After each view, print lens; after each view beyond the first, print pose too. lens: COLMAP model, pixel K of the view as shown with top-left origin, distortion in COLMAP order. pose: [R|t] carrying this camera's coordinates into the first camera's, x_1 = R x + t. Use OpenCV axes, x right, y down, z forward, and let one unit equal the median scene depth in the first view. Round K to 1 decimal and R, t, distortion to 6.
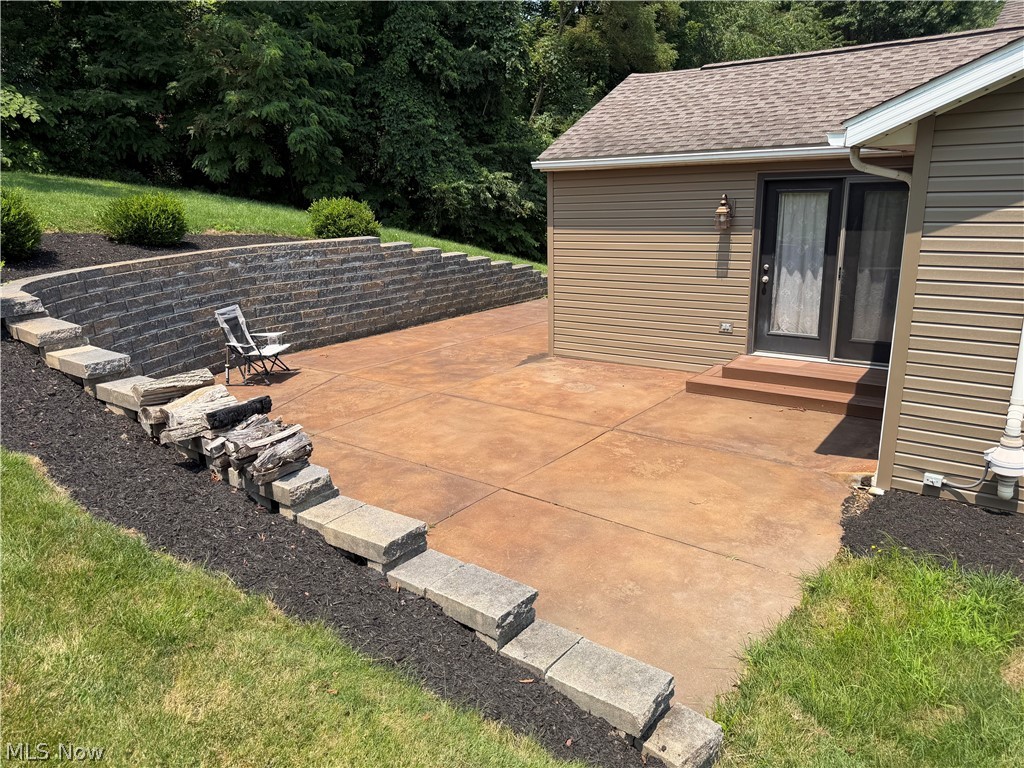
lens RADIAL K [[714.5, 0, 507.2], [0, 714.5, 384.8], [0, 0, 1]] dist [0.113893, -0.122652]
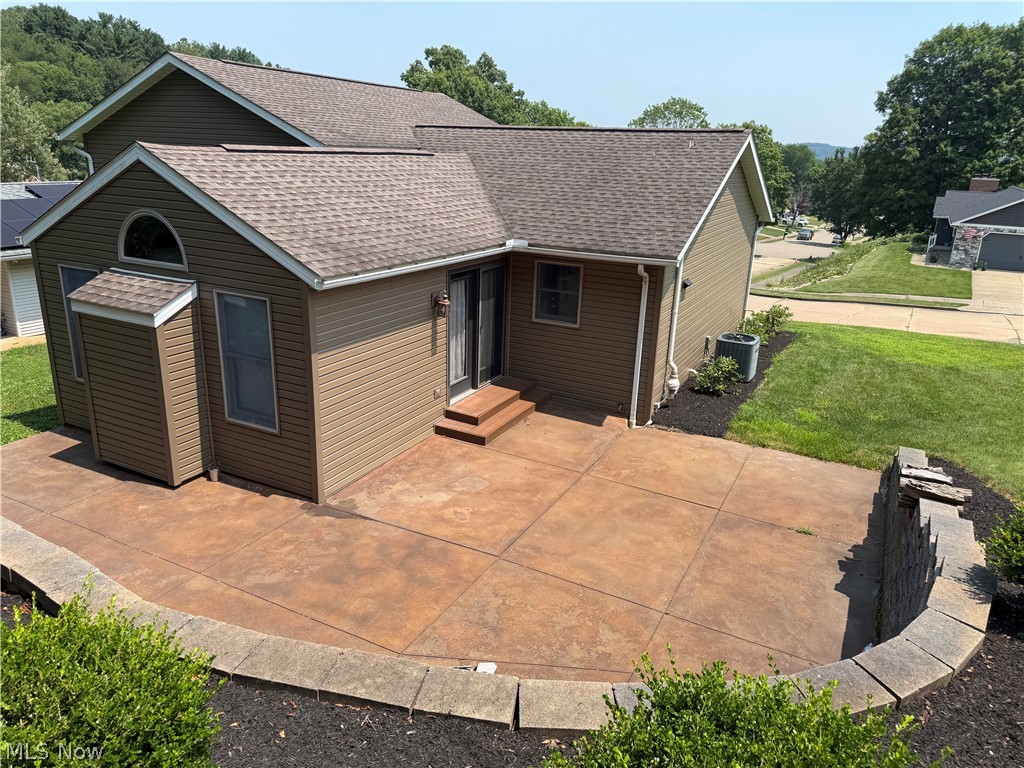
lens RADIAL K [[714.5, 0, 507.2], [0, 714.5, 384.8], [0, 0, 1]] dist [0.113893, -0.122652]
pose [[-0.173095, -0.284694, 0.942861, -0.939836], [0.228129, 0.919688, 0.319578, -0.497288], [-0.958121, 0.270412, -0.094247, 1.101582]]
